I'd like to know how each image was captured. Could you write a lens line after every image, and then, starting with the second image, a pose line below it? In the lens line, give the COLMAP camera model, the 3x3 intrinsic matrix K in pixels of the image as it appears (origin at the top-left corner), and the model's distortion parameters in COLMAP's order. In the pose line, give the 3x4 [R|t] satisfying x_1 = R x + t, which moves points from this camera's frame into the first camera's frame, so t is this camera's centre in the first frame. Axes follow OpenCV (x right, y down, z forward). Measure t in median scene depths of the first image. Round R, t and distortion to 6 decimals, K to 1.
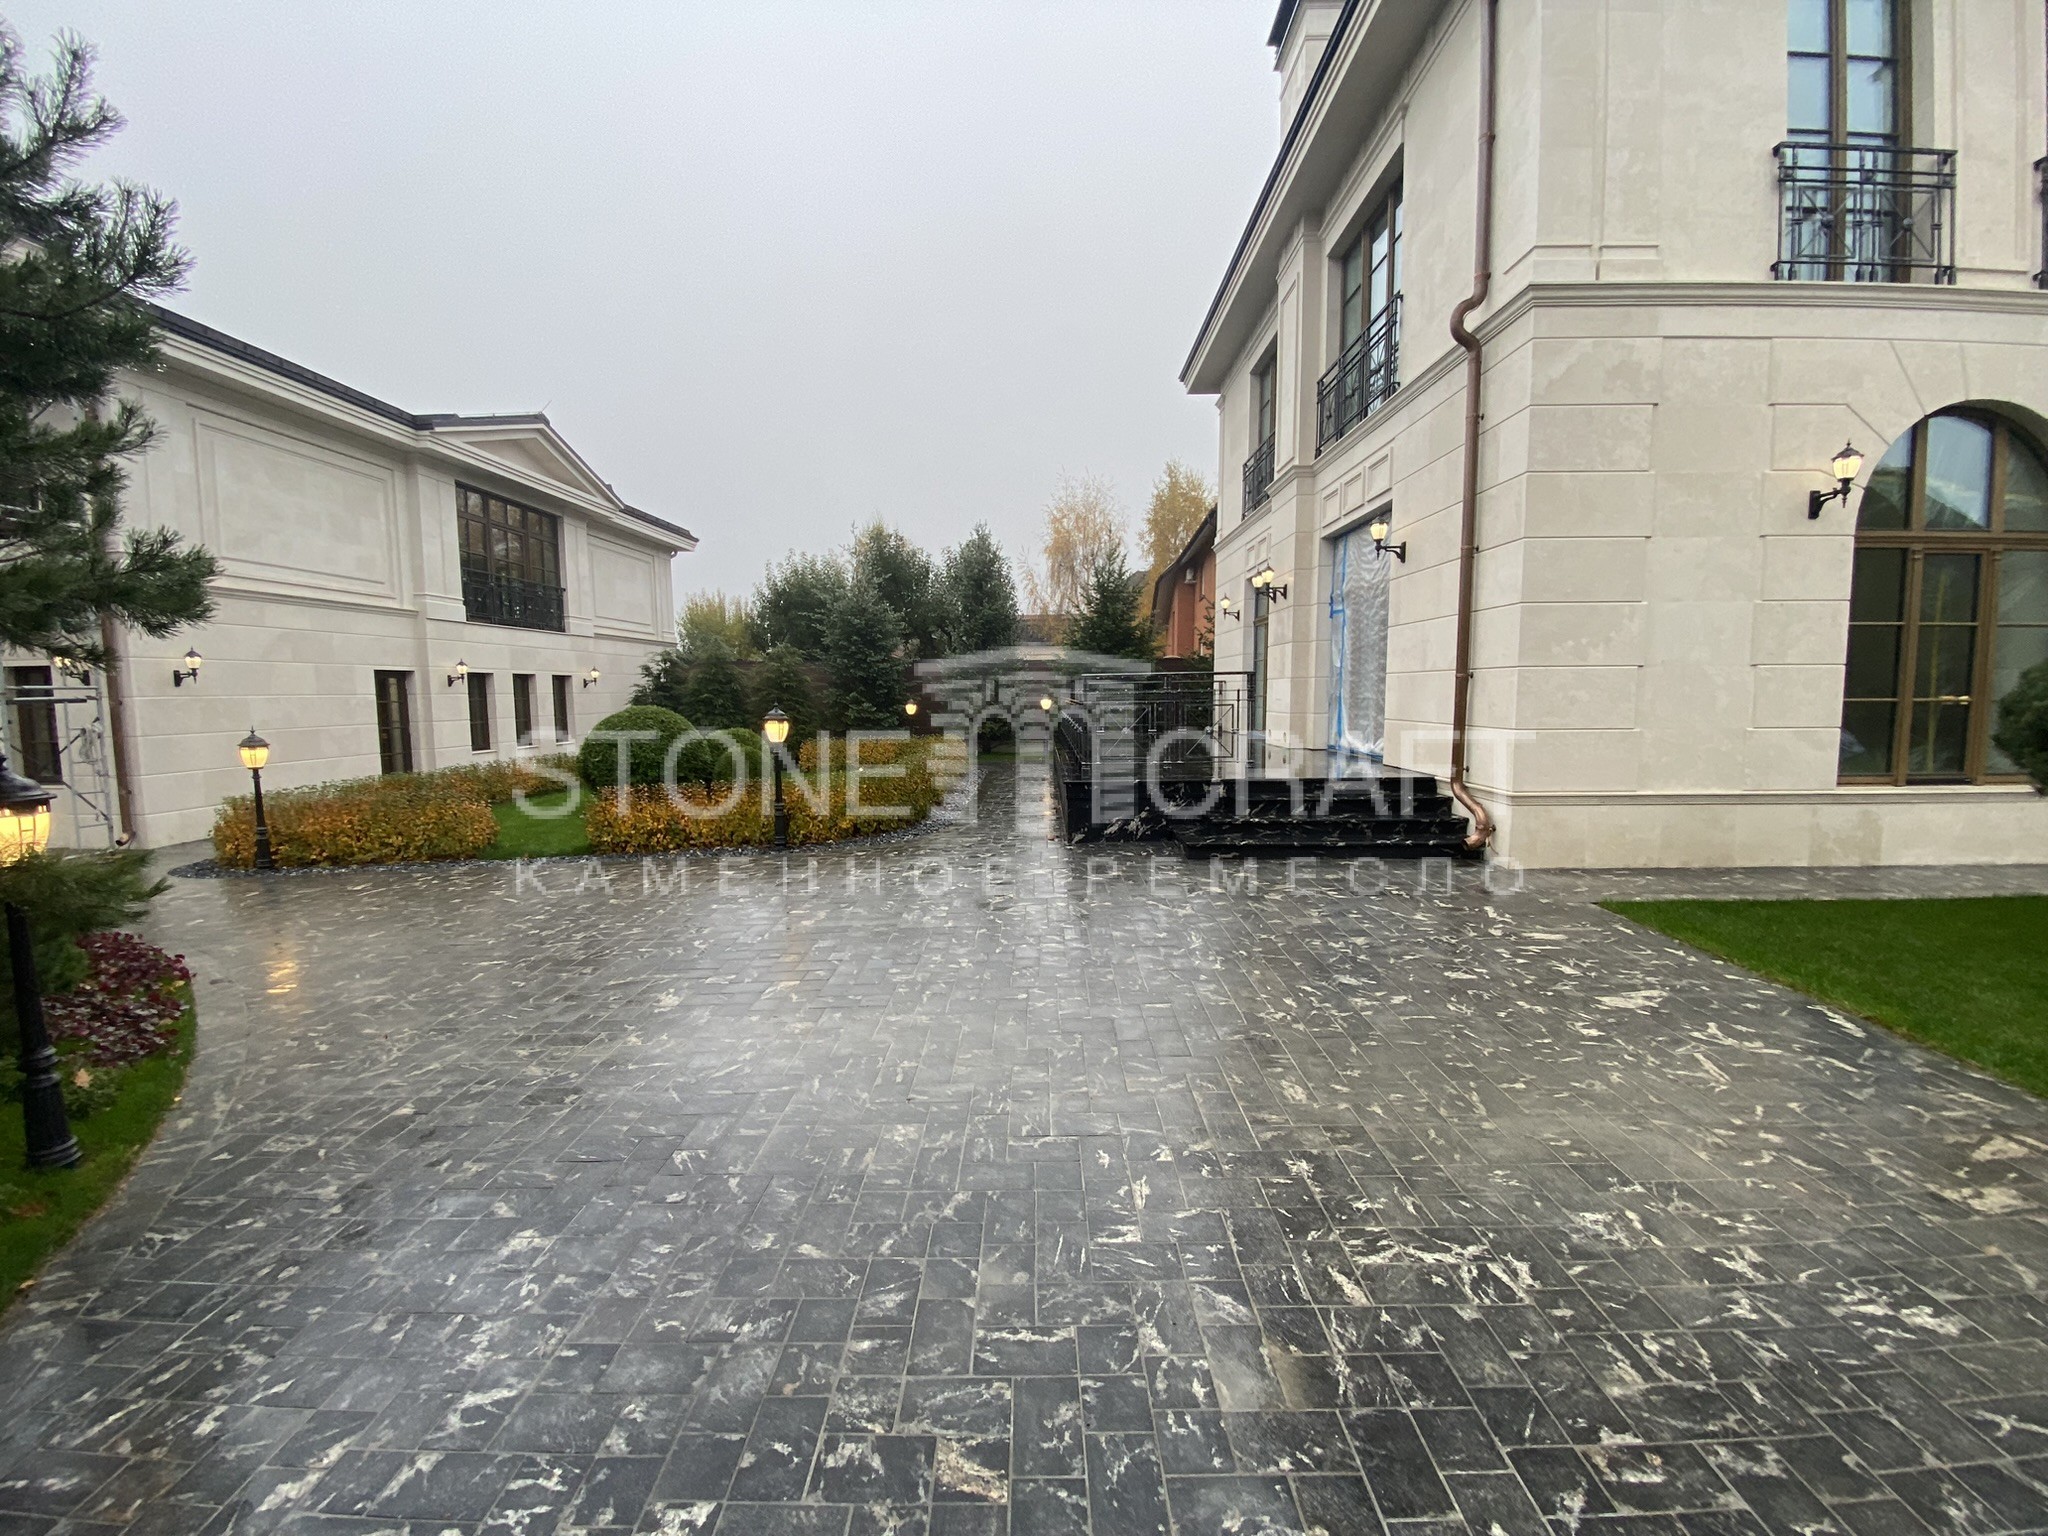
lens RADIAL K [[833.9, 0, 1015.5], [0, 833.9, 769.7], [0, 0, 1]] dist [0.012960, -0.017785]
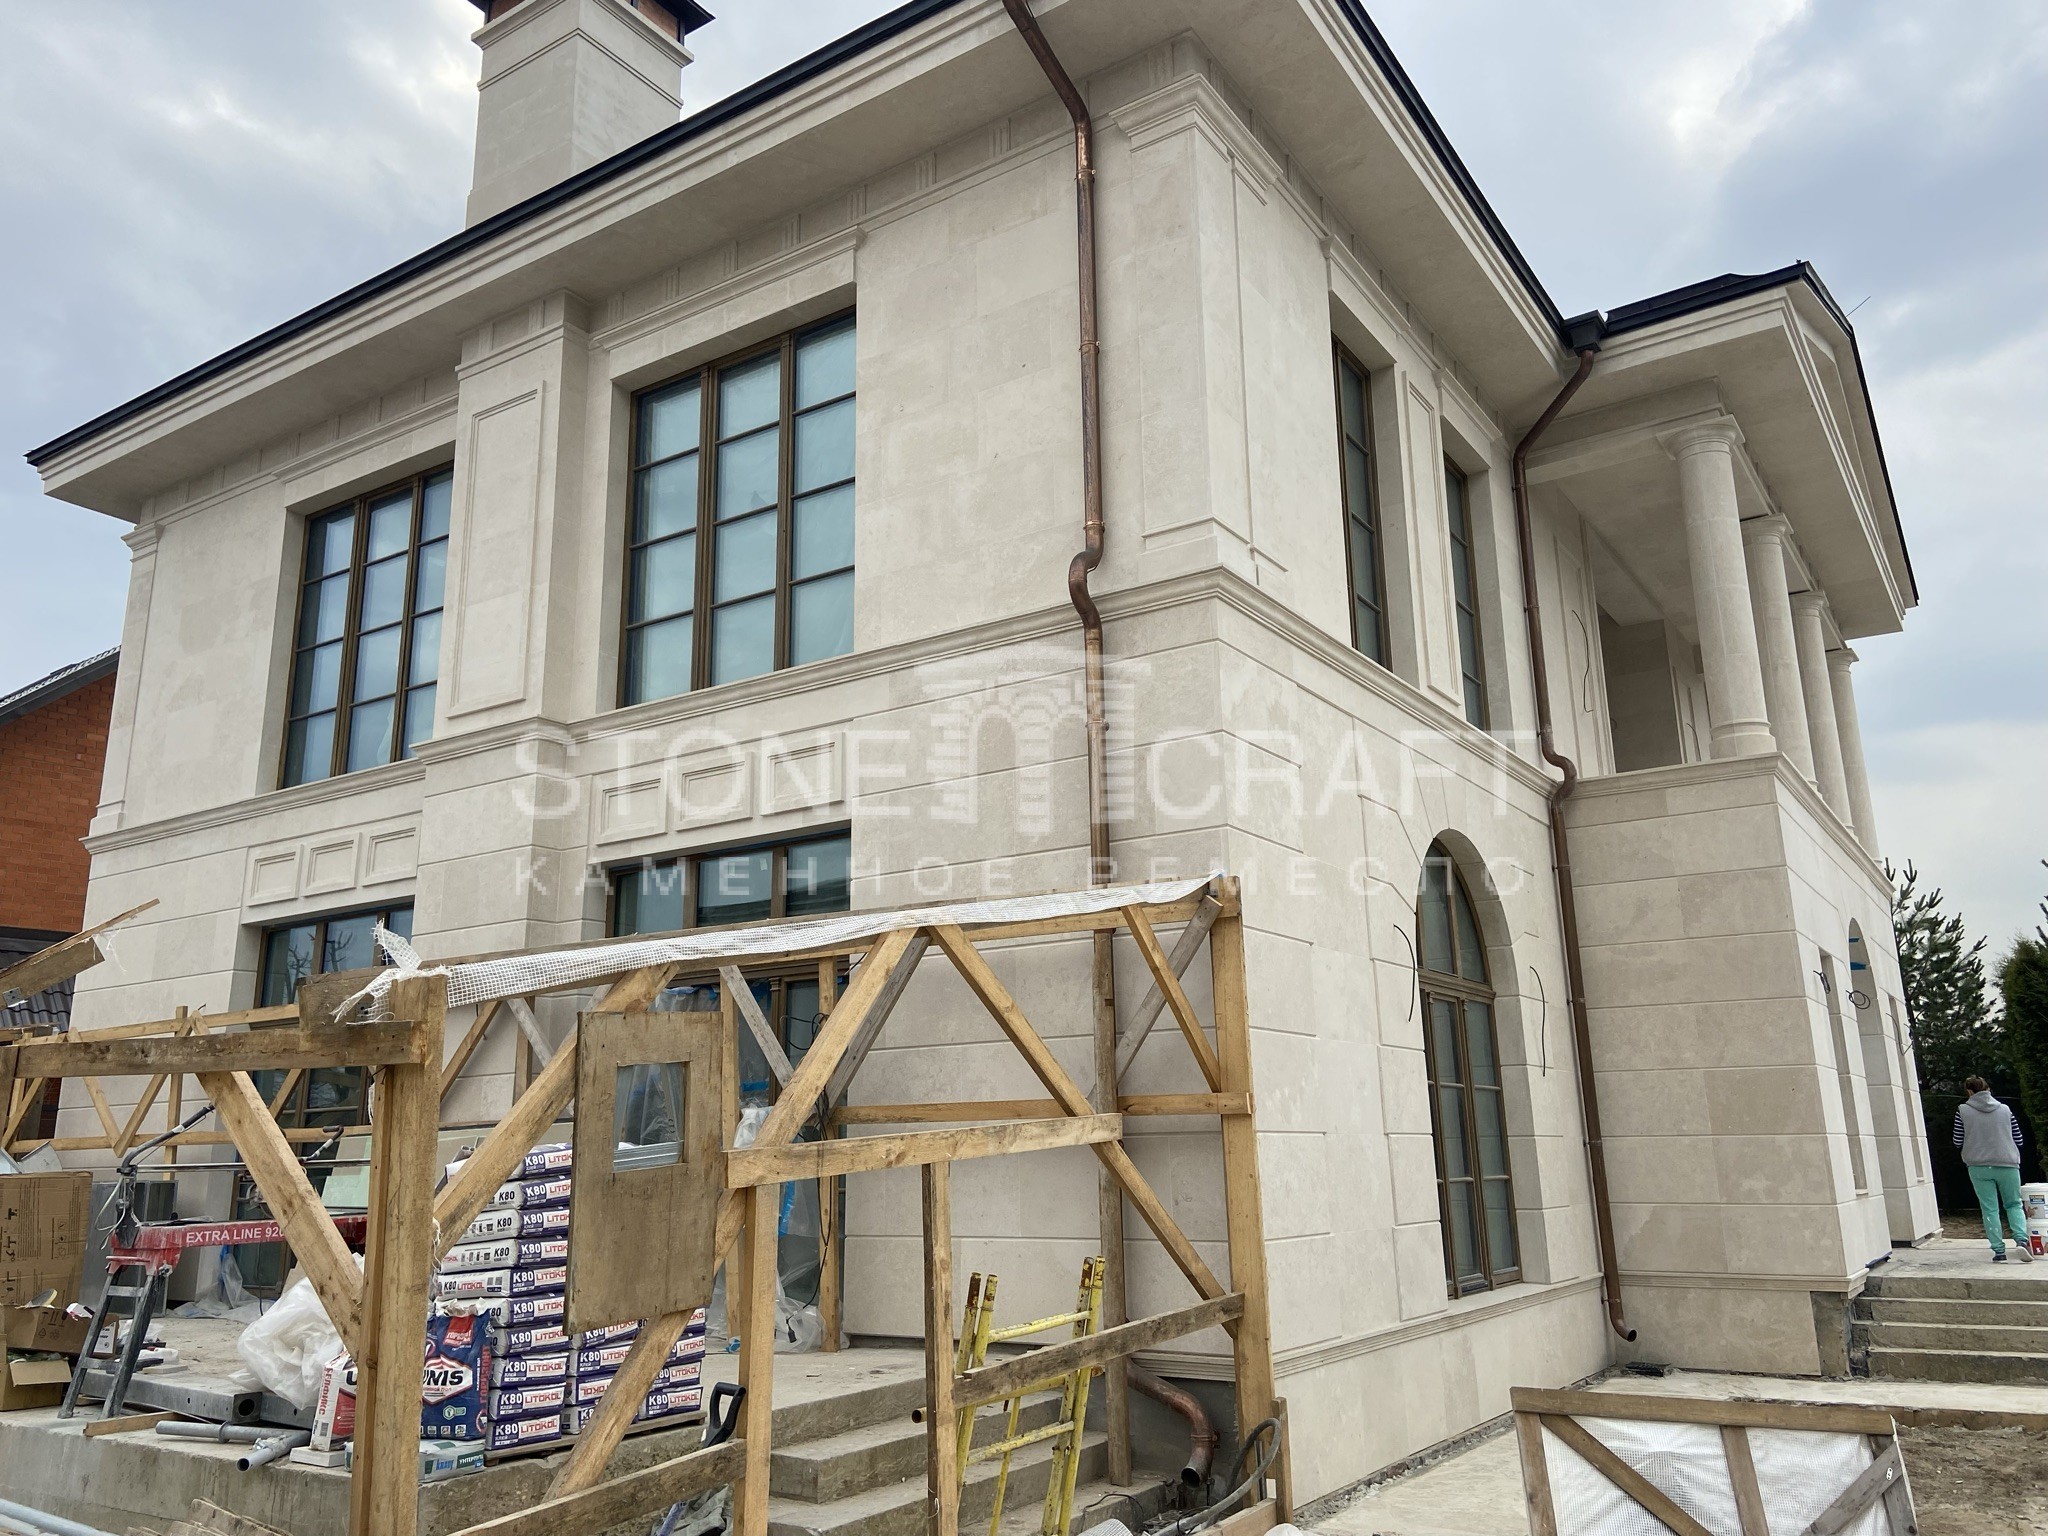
lens RADIAL K [[1538.9, 0, 1021.8], [0, 1538.9, 753.4], [0, 0, 1]] dist [0.136863, -0.172854]
pose [[0.536697, 0.211658, 0.816797, -0.465334], [0.089536, 0.948276, -0.304560, -0.054092], [-0.839011, 0.236589, 0.489986, 0.515060]]
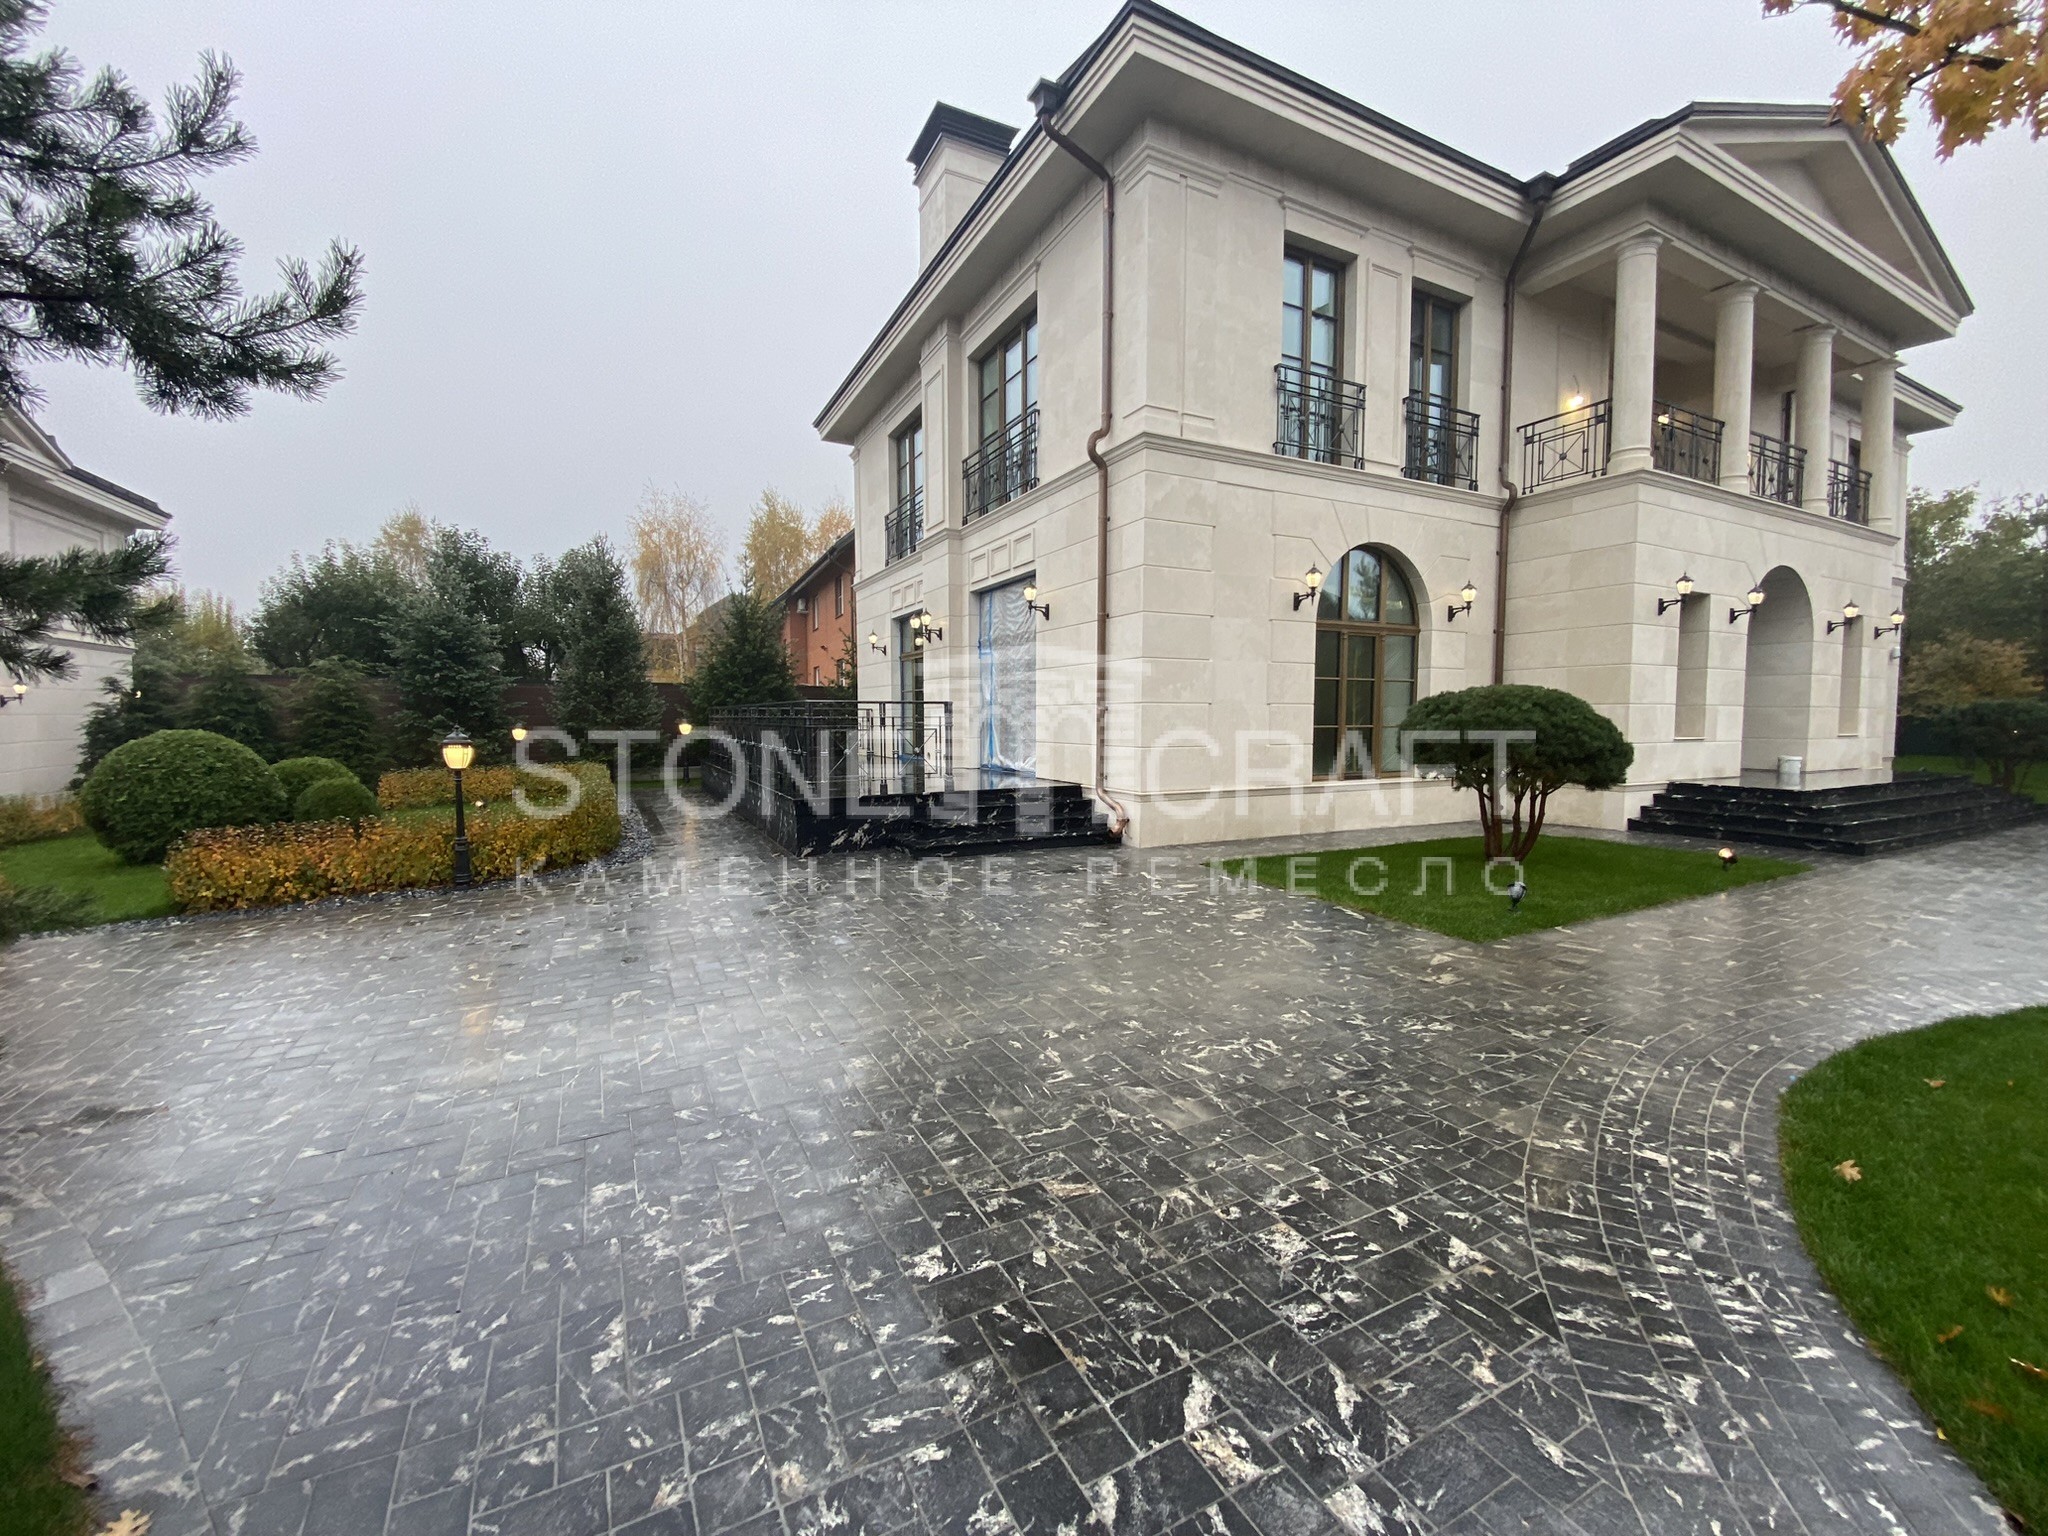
lens RADIAL K [[826.4, 0, 1024.0], [0, 826.4, 768.0], [0, 0, 1]] dist [0.039136, -0.031268]
pose [[0.877527, -0.019343, 0.479137, -0.233050], [0.036222, 0.999005, -0.026009, 0.014961], [-0.478157, 0.040179, 0.877355, -0.109347]]
